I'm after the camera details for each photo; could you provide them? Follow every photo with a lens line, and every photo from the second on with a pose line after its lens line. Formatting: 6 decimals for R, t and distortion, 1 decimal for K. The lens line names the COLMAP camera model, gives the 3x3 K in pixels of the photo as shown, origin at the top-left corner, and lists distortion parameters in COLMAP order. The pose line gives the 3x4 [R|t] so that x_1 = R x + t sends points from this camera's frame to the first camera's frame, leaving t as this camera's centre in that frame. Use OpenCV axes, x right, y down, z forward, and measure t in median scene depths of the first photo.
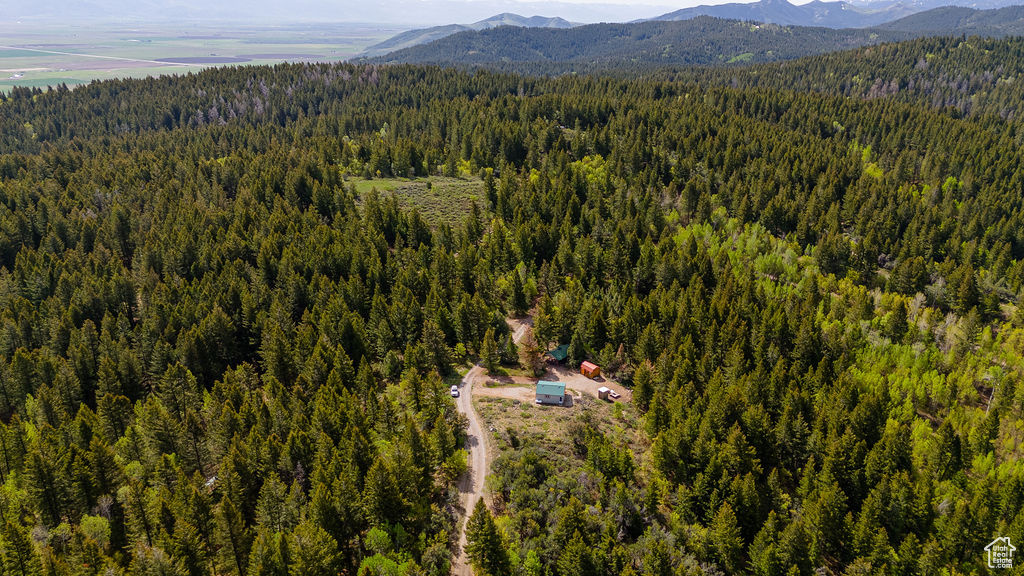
lens RADIAL K [[738.6, 0, 512.0], [0, 738.6, 288.0], [0, 0, 1]] dist [0.008500, 0.000475]
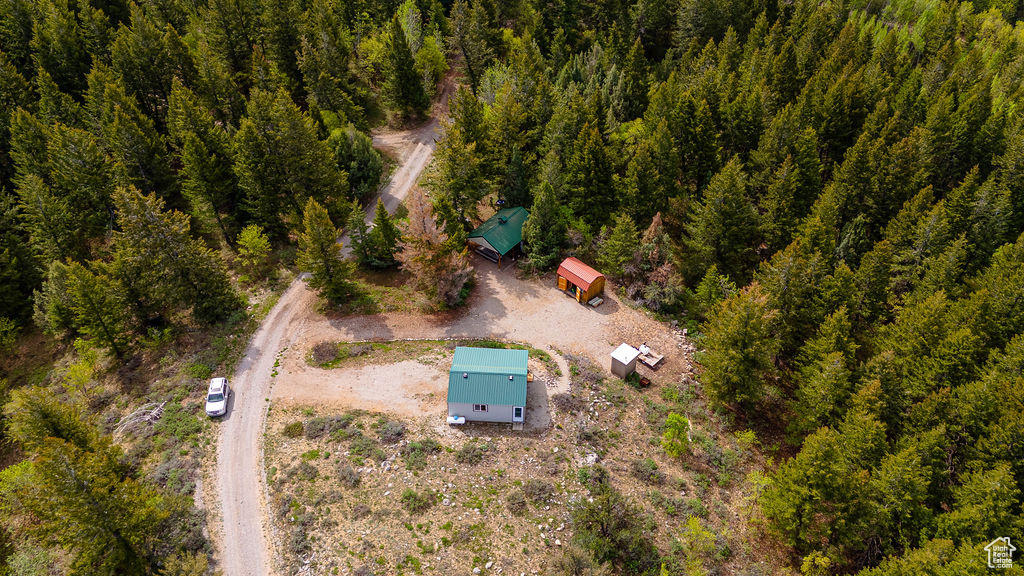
lens RADIAL K [[738.6, 0, 512.0], [0, 738.6, 288.0], [0, 0, 1]] dist [0.008500, 0.000475]
pose [[0.994296, -0.060985, 0.087496, 0.031916], [0.028335, 0.941951, 0.334554, -0.022544], [-0.102820, -0.330167, 0.938306, 0.614962]]
